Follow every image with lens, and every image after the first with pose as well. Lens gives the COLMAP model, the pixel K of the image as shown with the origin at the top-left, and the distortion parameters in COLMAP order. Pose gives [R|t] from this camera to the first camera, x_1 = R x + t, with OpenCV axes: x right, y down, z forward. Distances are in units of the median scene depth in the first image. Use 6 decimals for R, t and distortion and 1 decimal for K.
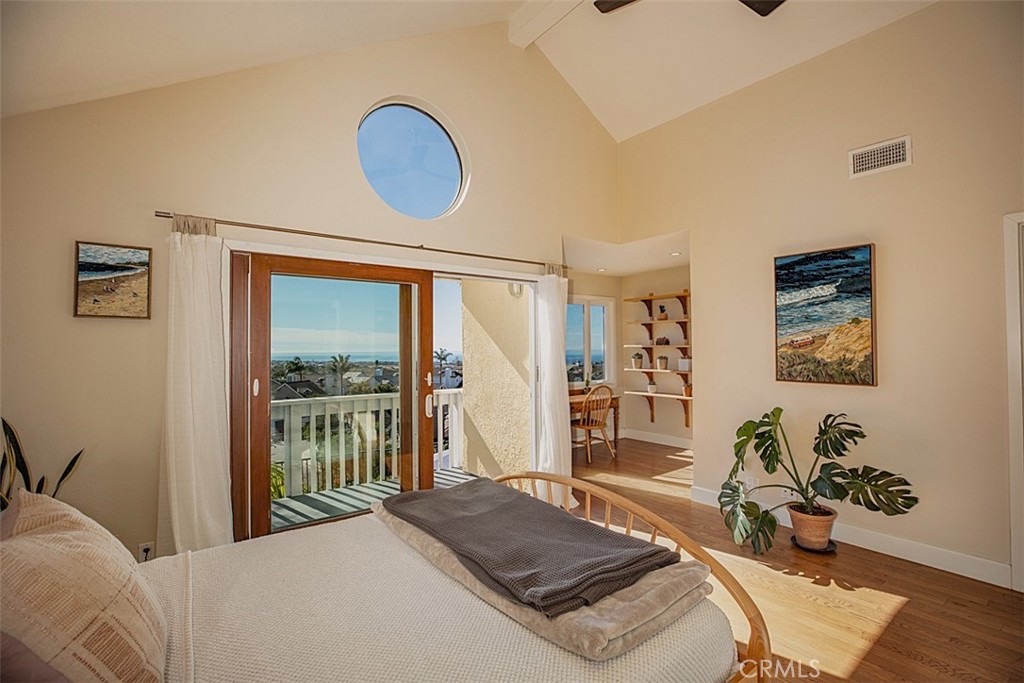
lens RADIAL K [[467.3, 0, 515.3], [0, 467.3, 338.6], [0, 0, 1]] dist [-0.043008, 0.013981]
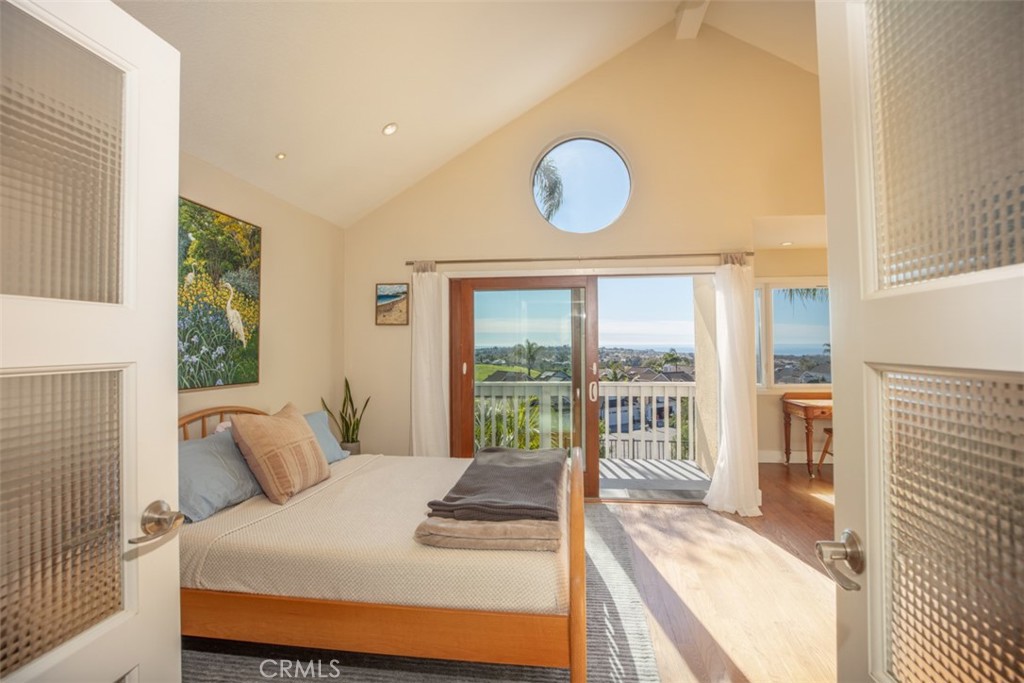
lens RADIAL K [[467.3, 0, 515.3], [0, 467.3, 338.6], [0, 0, 1]] dist [-0.043008, 0.013981]
pose [[0.709390, -0.001721, -0.704814, 0.275803], [0.013649, 0.999843, 0.011297, -0.002556], [0.704684, -0.017634, 0.709302, 0.020697]]
